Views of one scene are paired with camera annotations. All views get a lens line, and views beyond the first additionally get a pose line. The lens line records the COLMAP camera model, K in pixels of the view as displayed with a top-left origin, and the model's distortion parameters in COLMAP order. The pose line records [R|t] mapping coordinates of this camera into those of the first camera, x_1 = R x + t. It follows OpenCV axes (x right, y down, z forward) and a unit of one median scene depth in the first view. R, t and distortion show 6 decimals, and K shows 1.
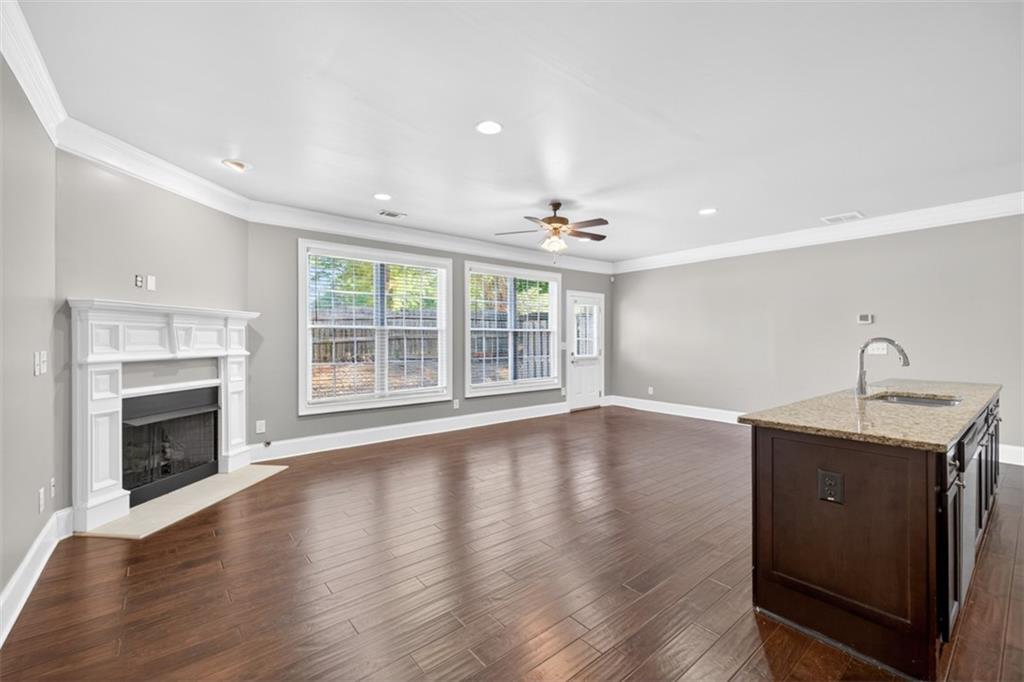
lens RADIAL K [[428.1, 0, 508.2], [0, 428.1, 341.5], [0, 0, 1]] dist [0.007095, 0.000057]
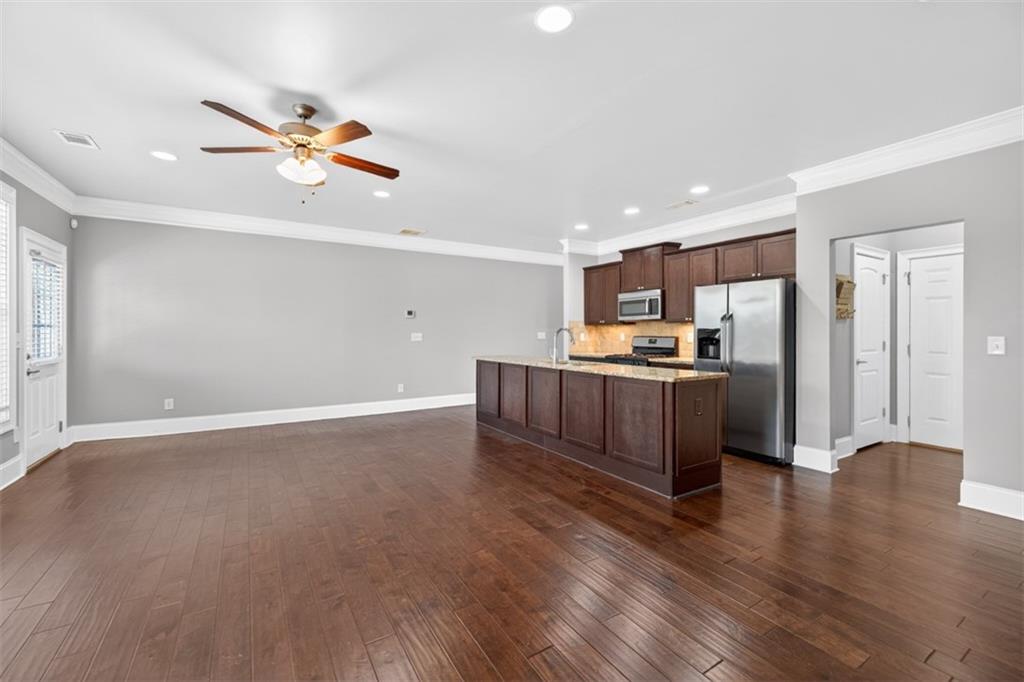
lens RADIAL K [[428.1, 0, 510.2], [0, 428.1, 334.1], [0, 0, 1]] dist [0.007095, 0.000057]
pose [[0.123413, -0.002567, 0.992352, -0.416077], [0.001208, 0.999996, 0.002436, 0.004312], [-0.992355, 0.000898, 0.123416, 0.560516]]
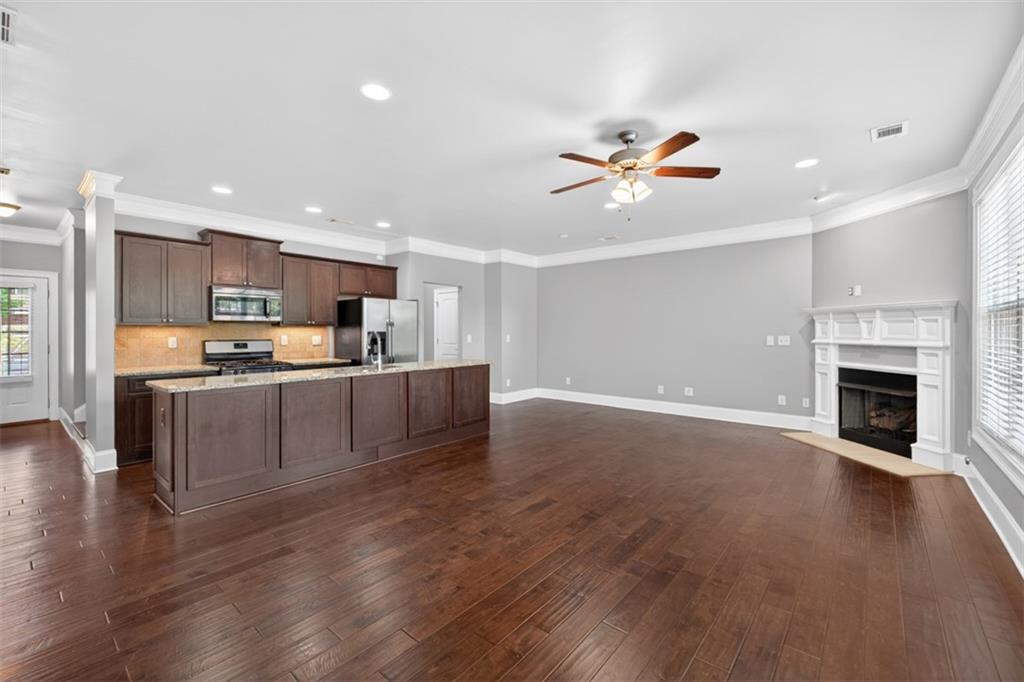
lens RADIAL K [[428.1, 0, 510.4], [0, 428.1, 334.3], [0, 0, 1]] dist [0.007095, 0.000057]
pose [[-0.981264, 0.006288, -0.192567, 0.377841], [0.004602, 0.999947, 0.009205, -0.006620], [0.192615, 0.008146, -0.981241, 1.447917]]
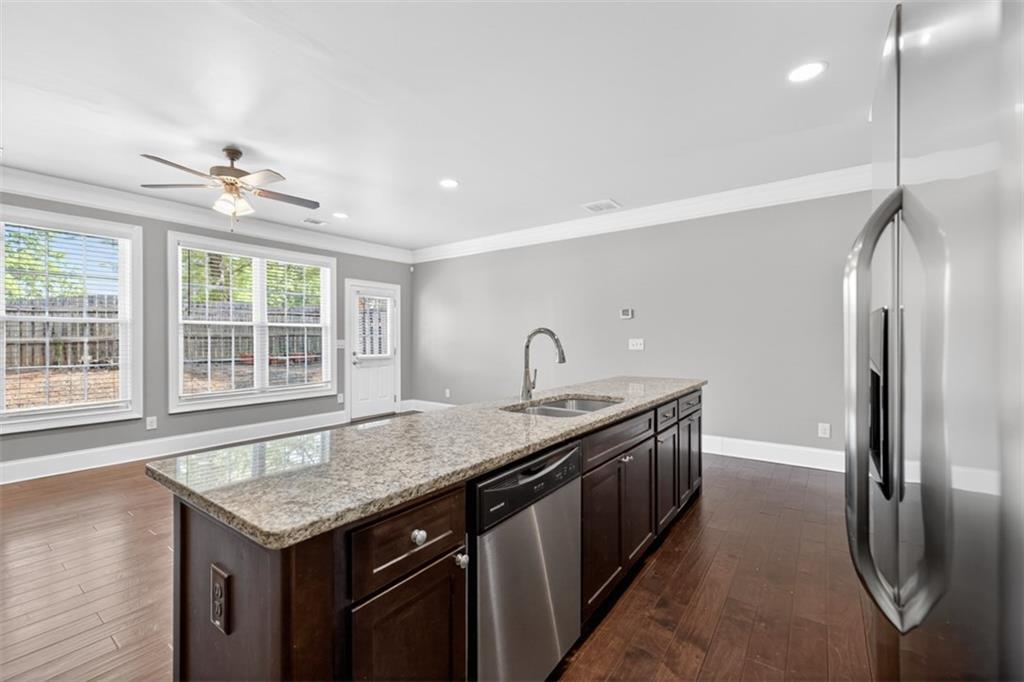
lens RADIAL K [[428.1, 0, 507.9], [0, 428.1, 337.4], [0, 0, 1]] dist [0.007095, 0.000057]
pose [[0.966840, -0.000612, 0.255383, 0.335919], [0.002689, 0.999966, -0.007782, 0.007248], [-0.255369, 0.008211, 0.966809, 0.143779]]
